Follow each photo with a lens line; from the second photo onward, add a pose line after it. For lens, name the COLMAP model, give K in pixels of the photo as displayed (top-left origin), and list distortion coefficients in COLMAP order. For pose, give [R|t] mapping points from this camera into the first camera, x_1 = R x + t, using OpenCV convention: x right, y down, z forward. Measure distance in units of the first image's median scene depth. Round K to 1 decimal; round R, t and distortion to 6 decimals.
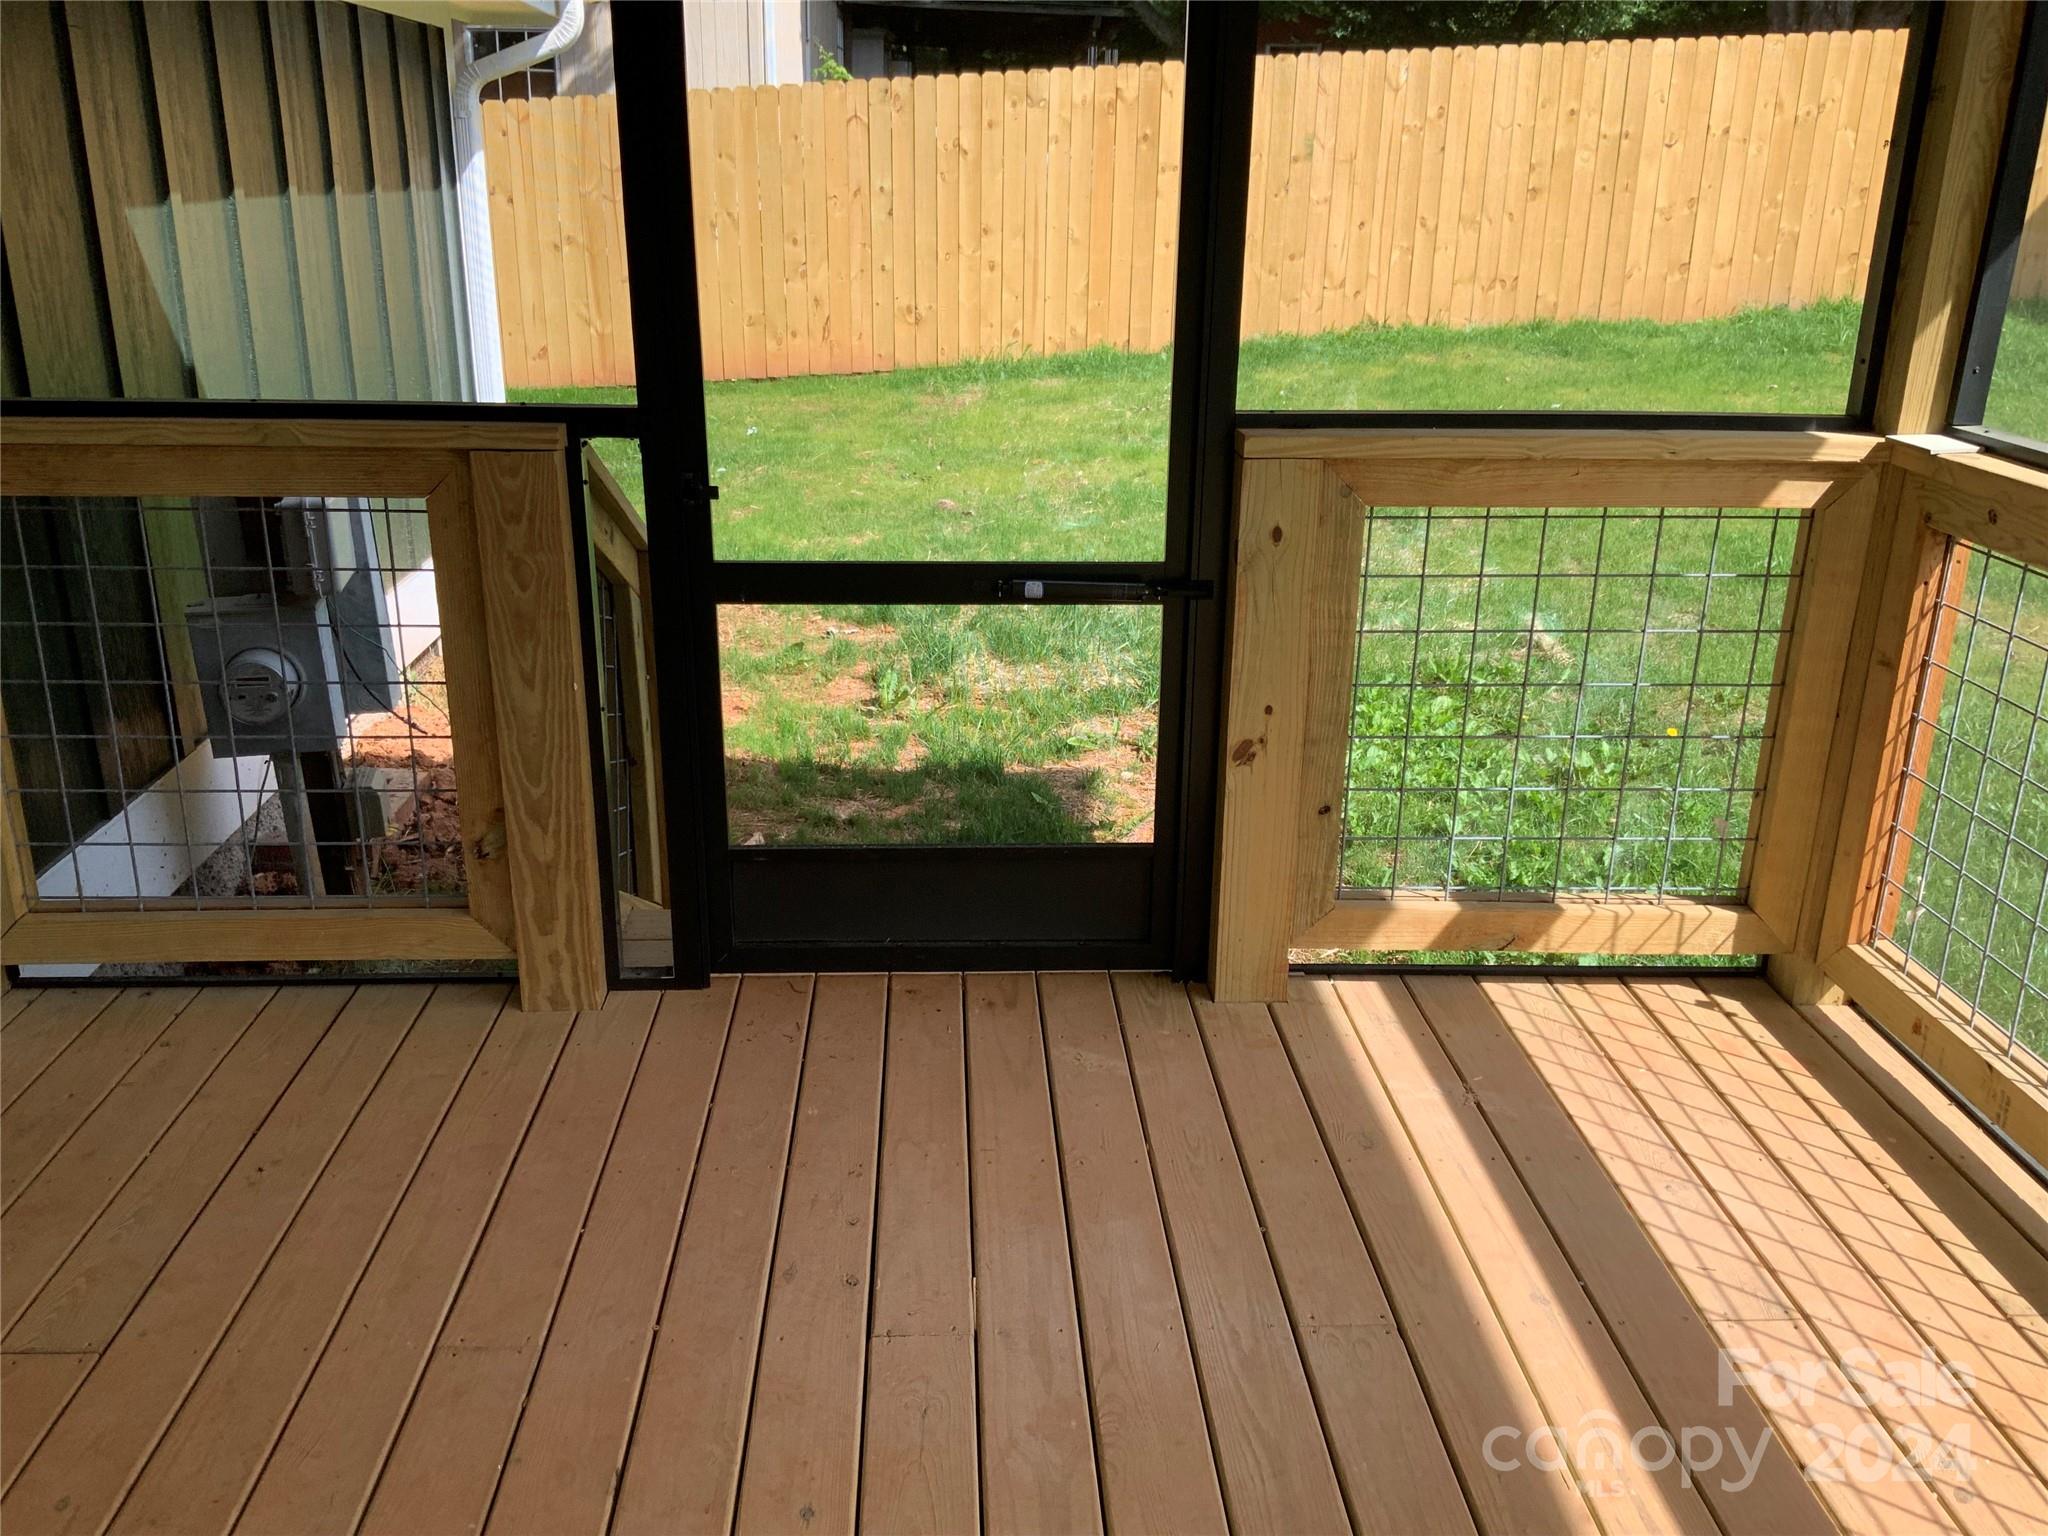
lens RADIAL K [[1718.5, 0, 1010.6], [0, 1718.5, 759.7], [0, 0, 1]] dist [0.119195, -0.253639]
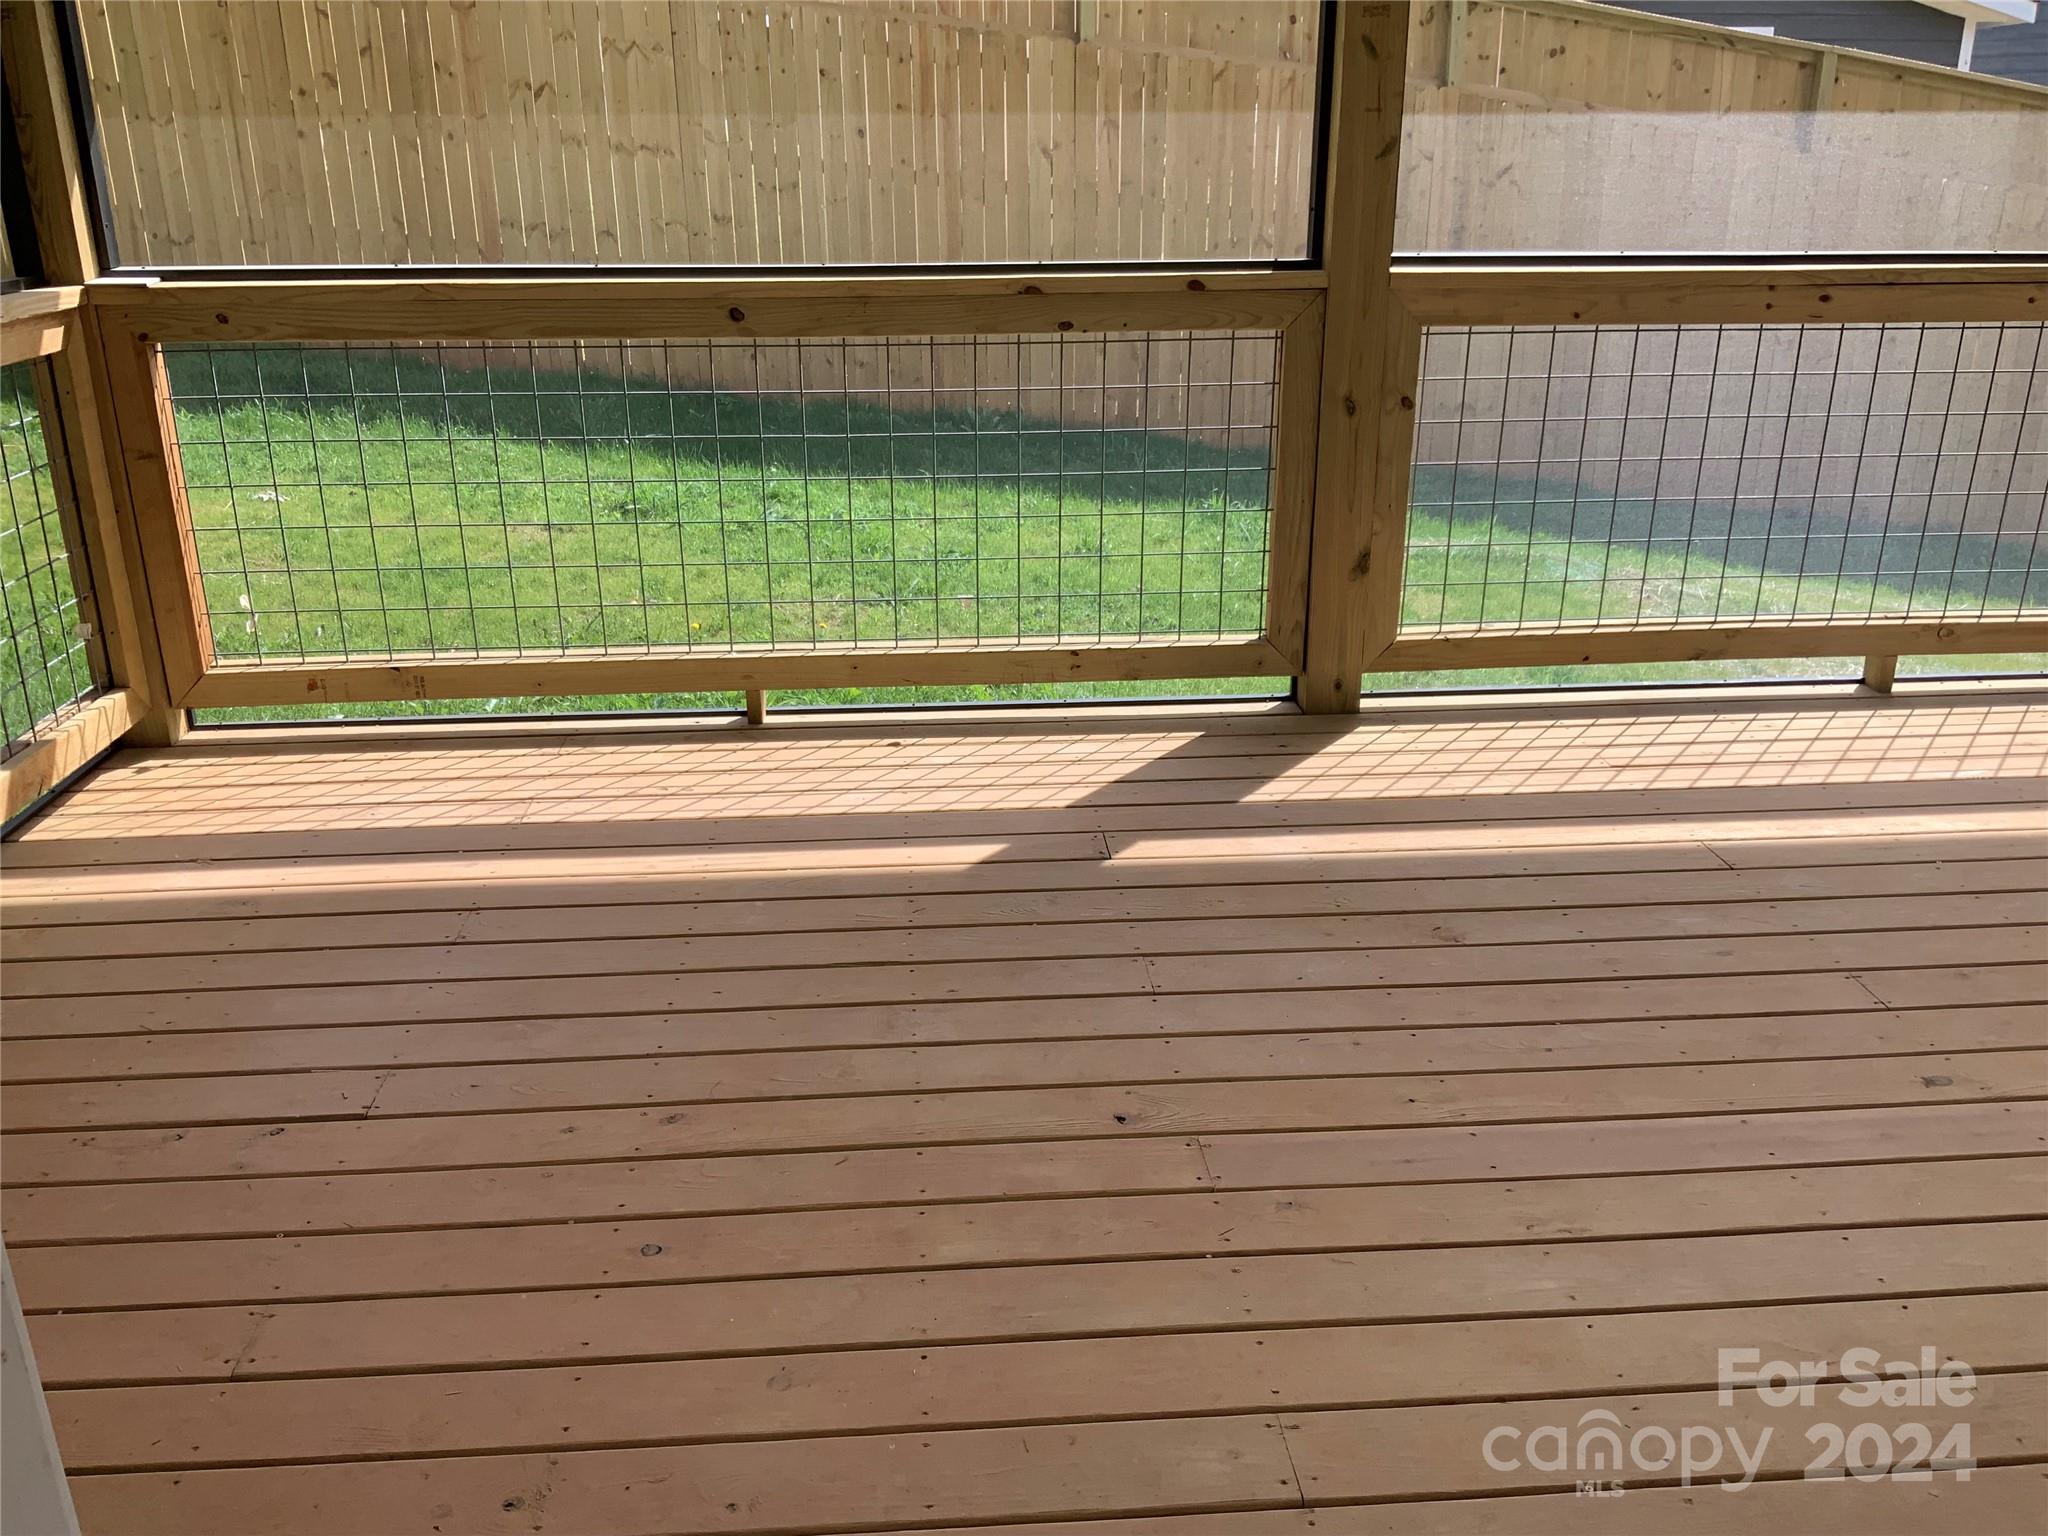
lens RADIAL K [[1718.5, 0, 1010.6], [0, 1718.5, 759.7], [0, 0, 1]] dist [0.119195, -0.253639]
pose [[-0.033045, -0.365137, 0.930367, -0.850502], [0.321794, 0.877419, 0.355786, -0.118569], [-0.946233, 0.311143, 0.088505, 0.330674]]
